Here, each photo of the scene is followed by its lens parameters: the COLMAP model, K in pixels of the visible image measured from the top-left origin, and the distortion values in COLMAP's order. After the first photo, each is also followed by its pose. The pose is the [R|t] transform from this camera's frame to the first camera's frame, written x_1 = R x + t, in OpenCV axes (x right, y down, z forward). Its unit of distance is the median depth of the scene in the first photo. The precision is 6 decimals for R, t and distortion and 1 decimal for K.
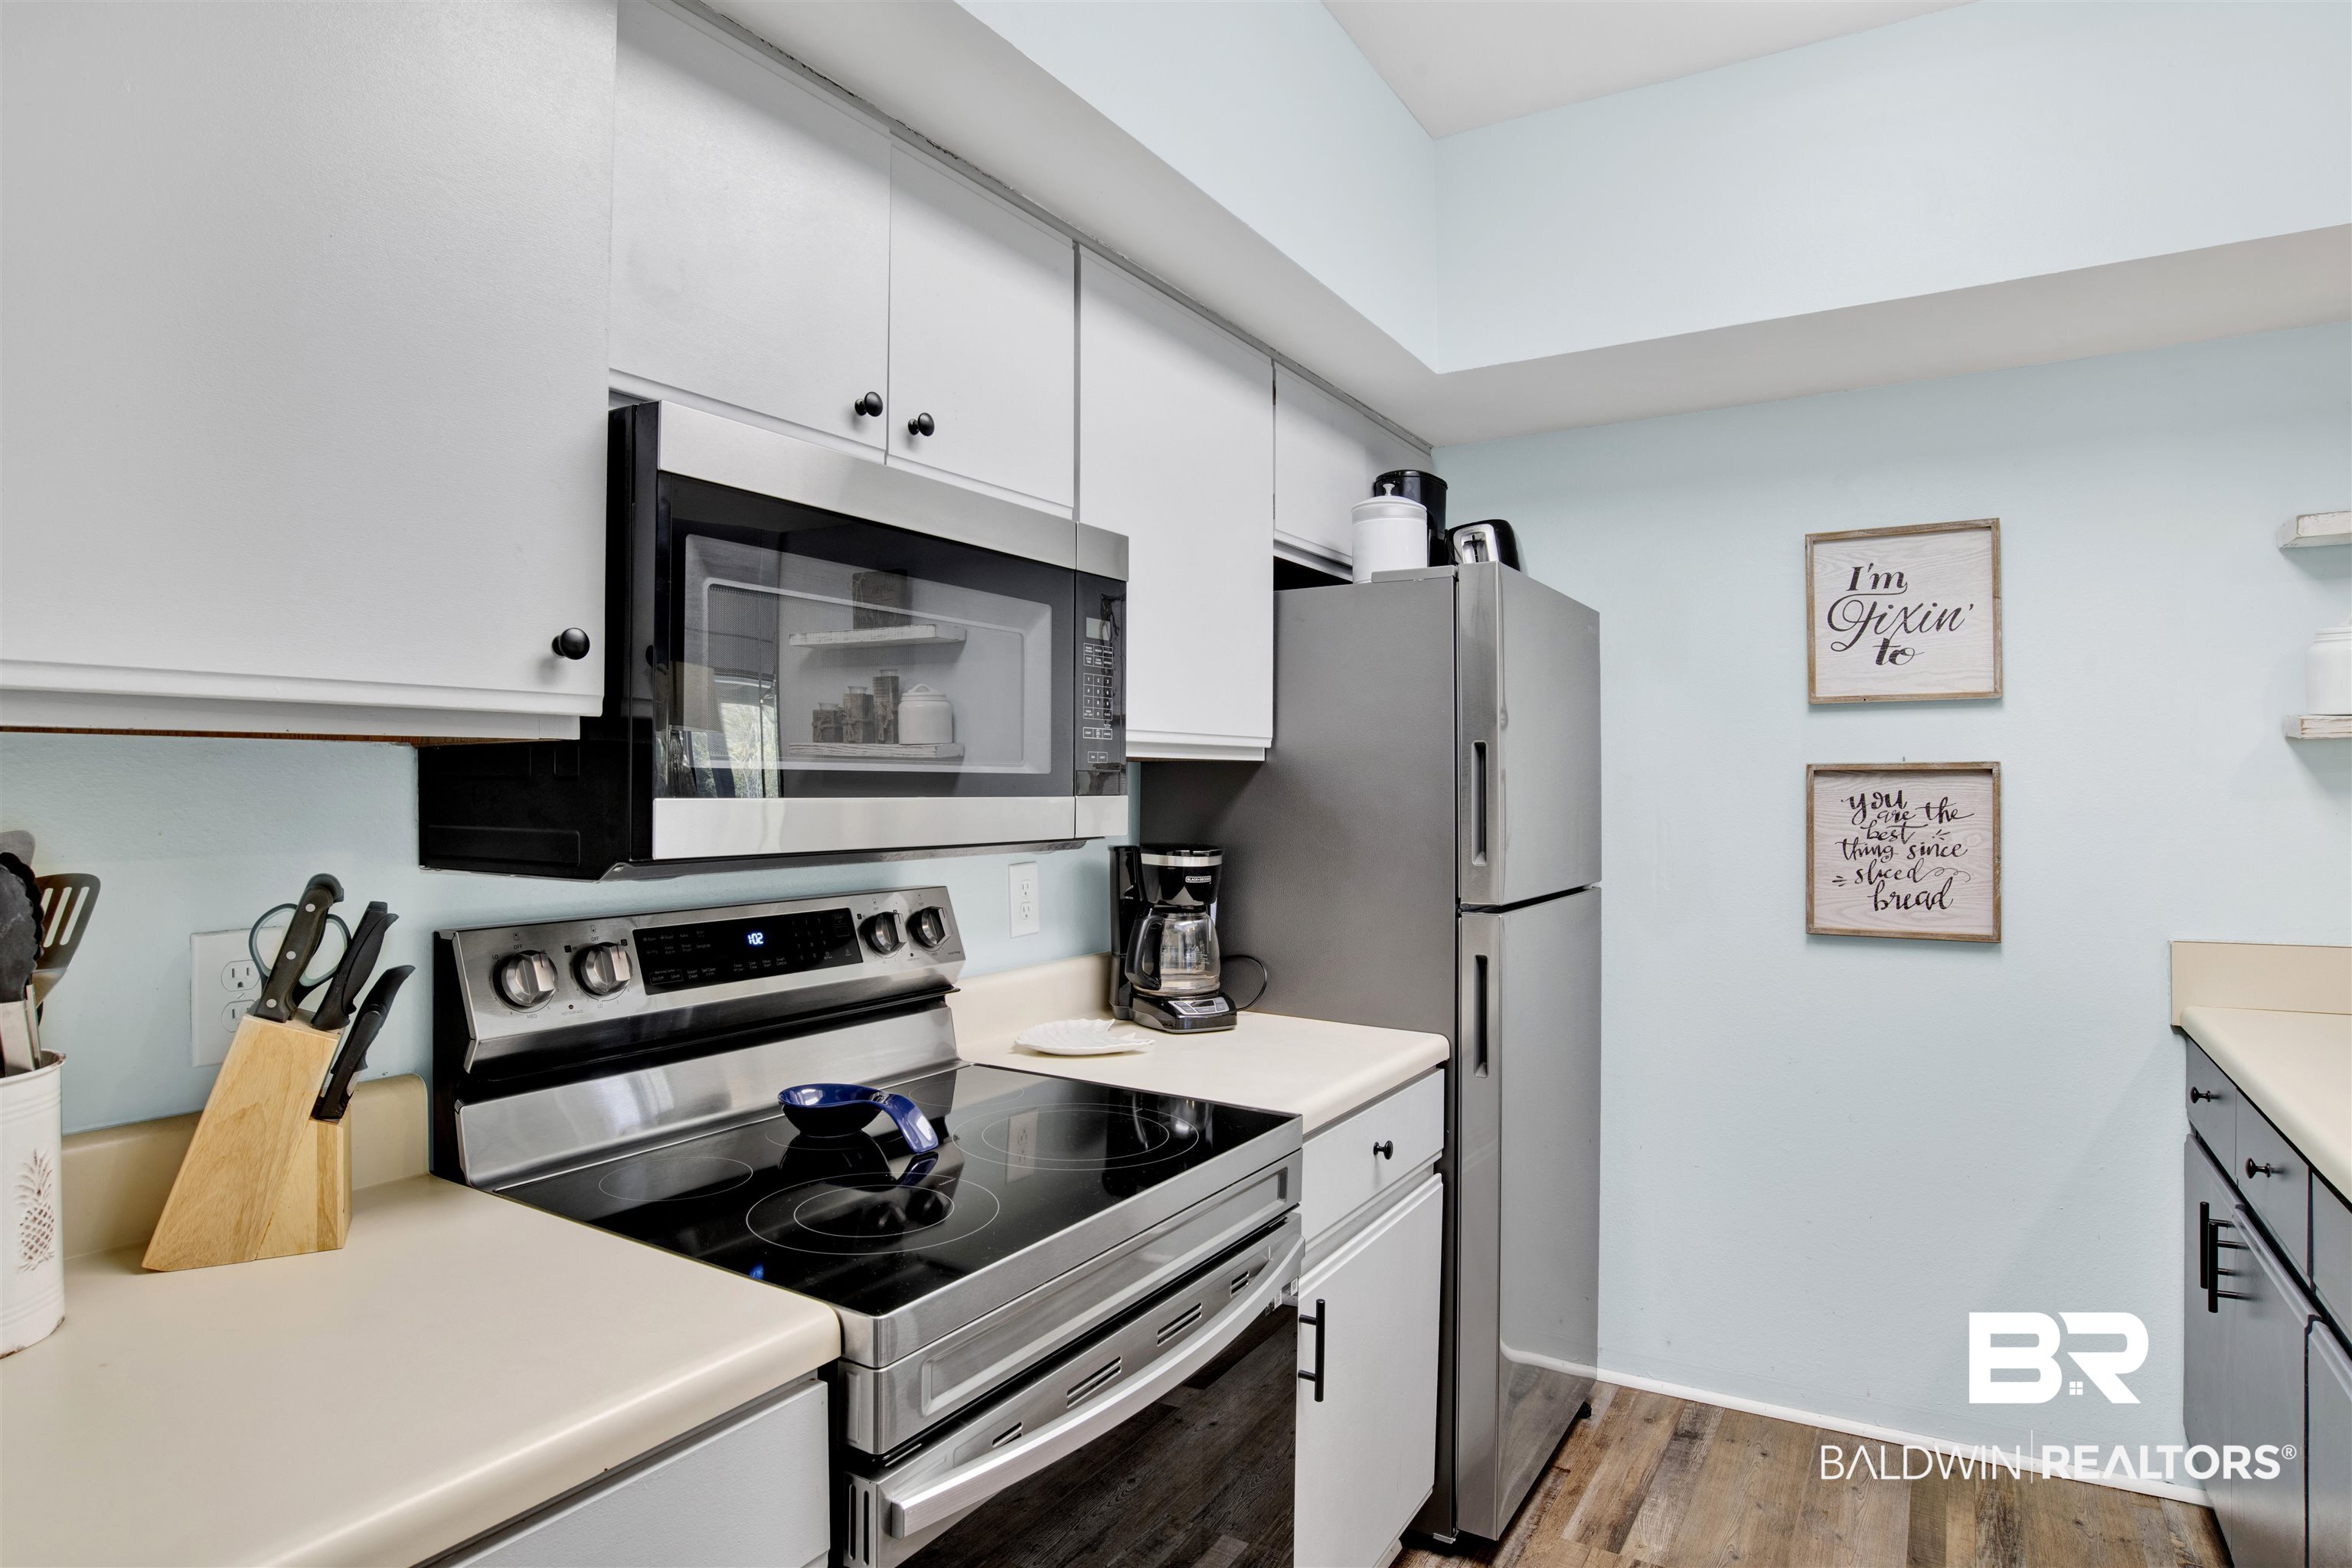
lens RADIAL K [[1304.6, 0, 1182.9], [0, 1304.6, 773.9], [0, 0, 1]] dist [-0.069176, 0.027899]
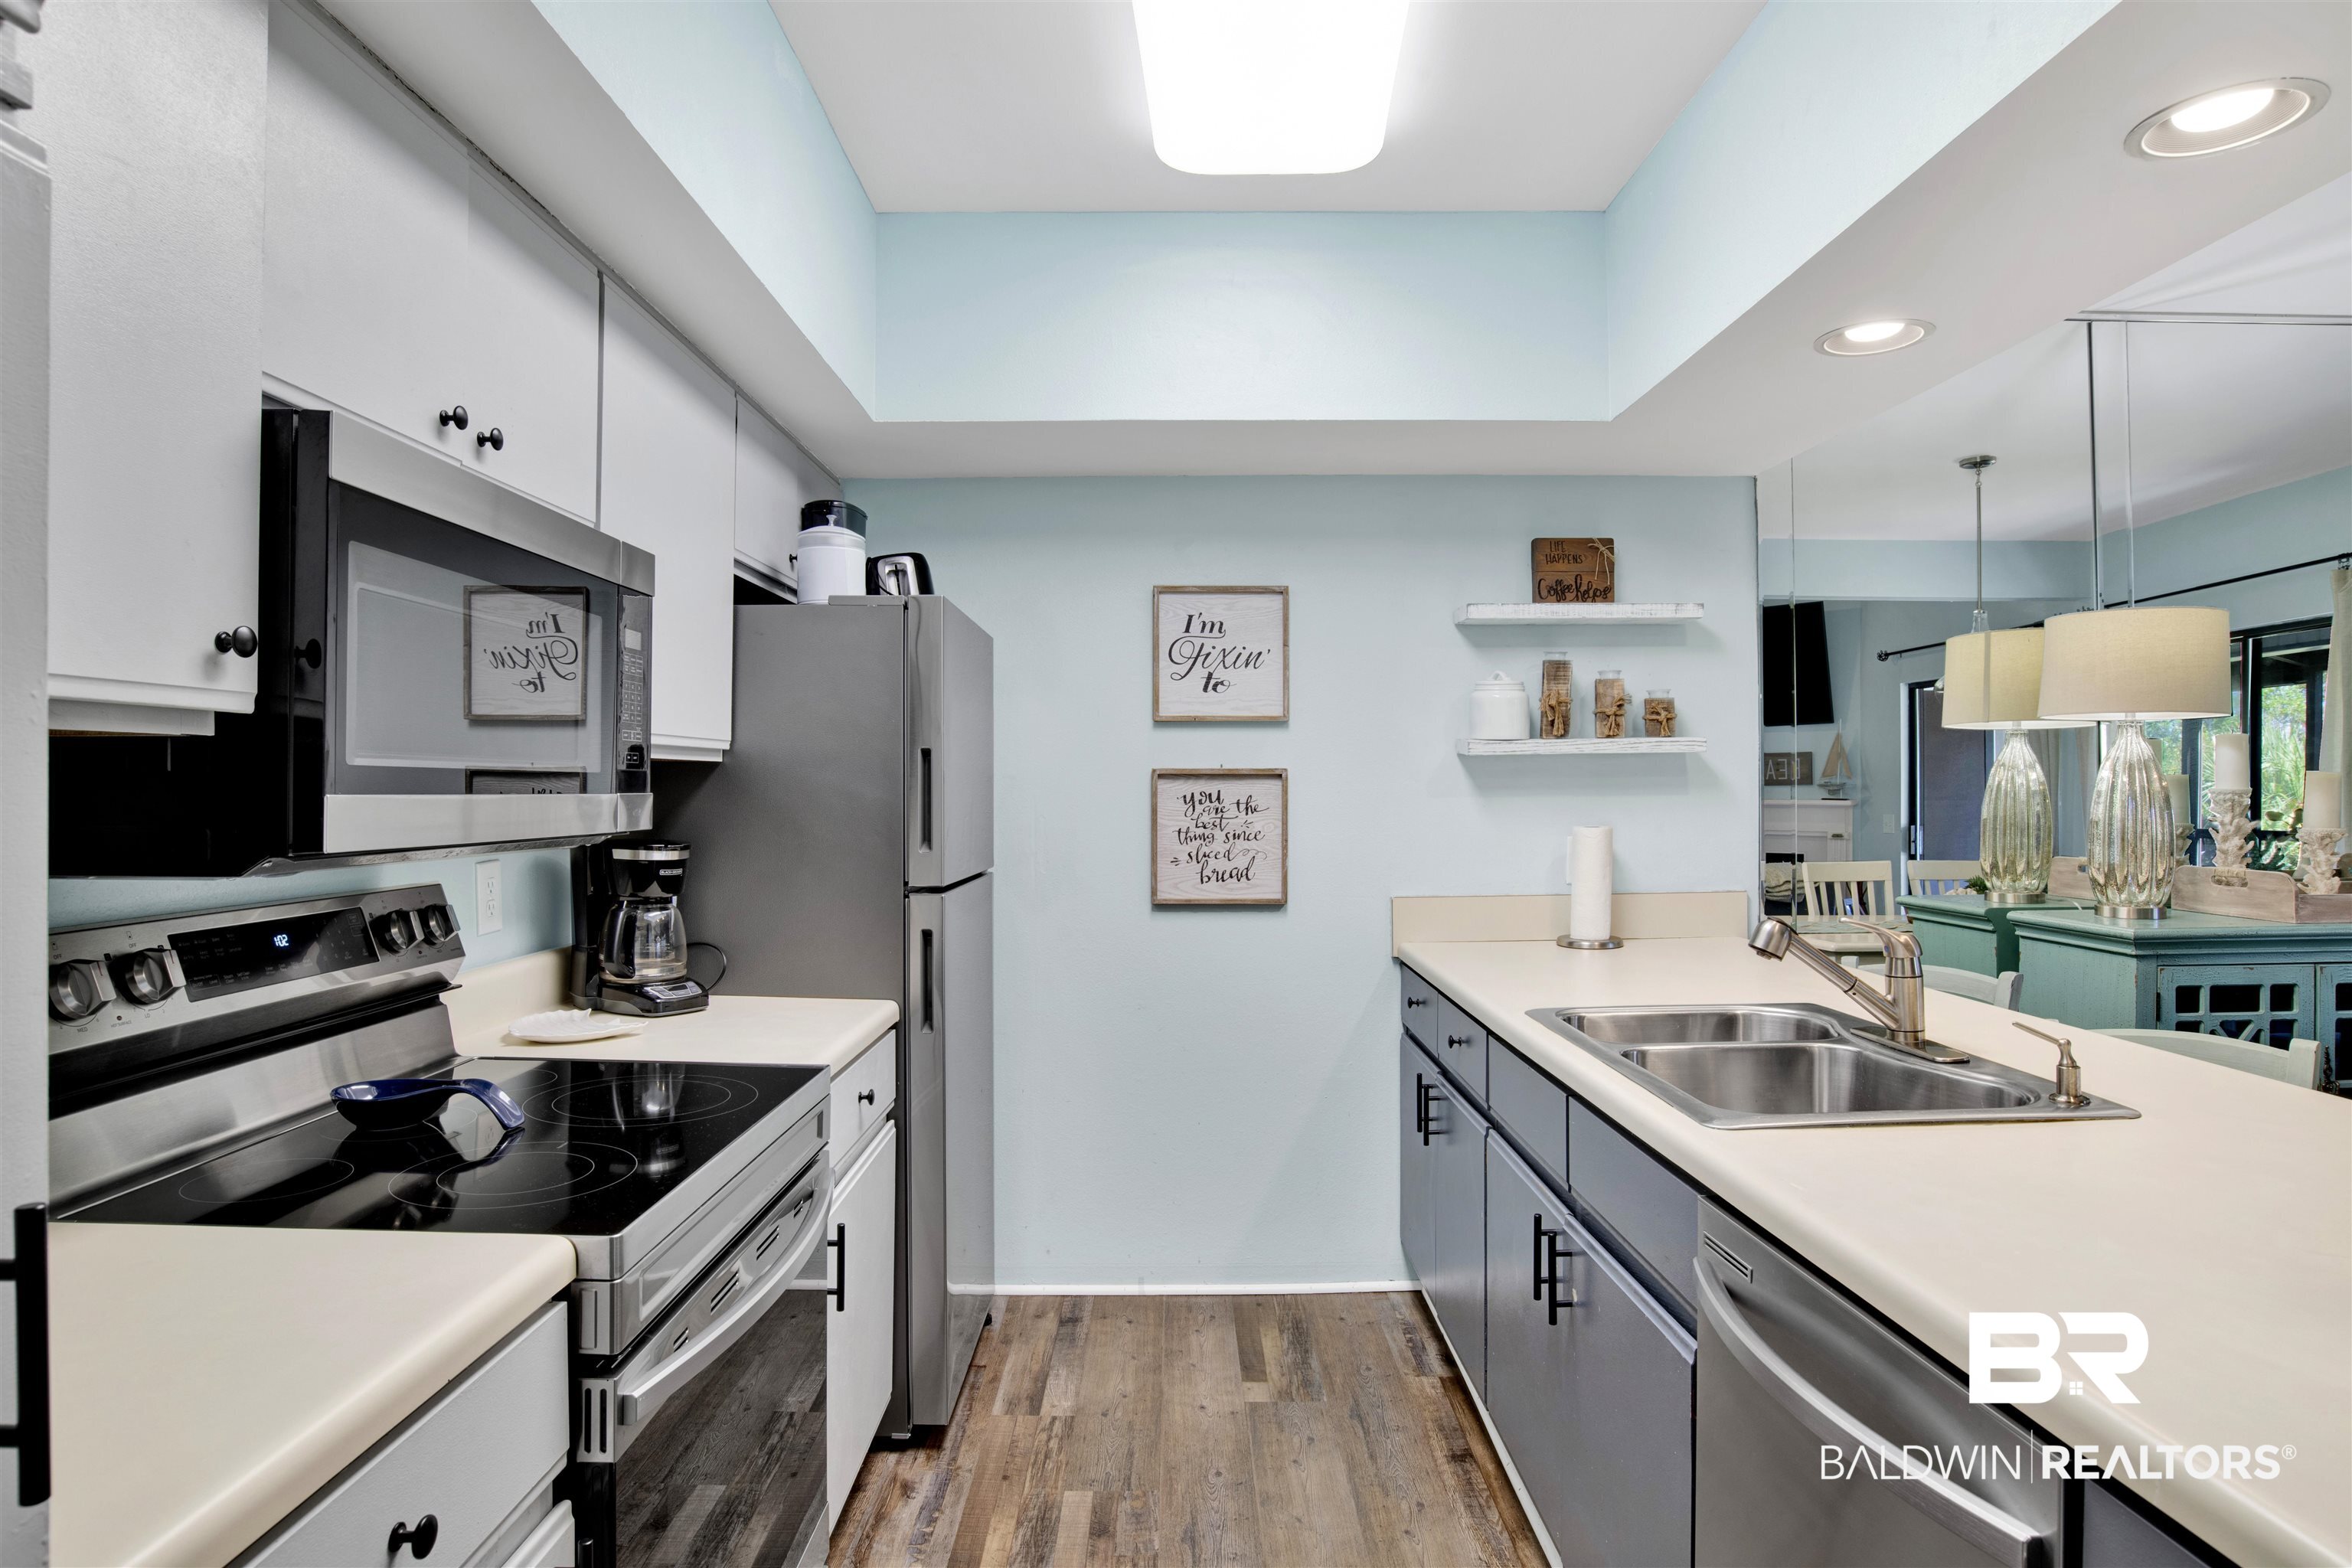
lens RADIAL K [[1304.6, 0, 1182.9], [0, 1304.6, 773.9], [0, 0, 1]] dist [-0.069176, 0.027899]
pose [[0.852626, 0.007267, 0.522470, -0.181835], [-0.007193, 0.999972, -0.002169, -0.000437], [-0.522471, -0.001909, 0.852655, -0.119408]]
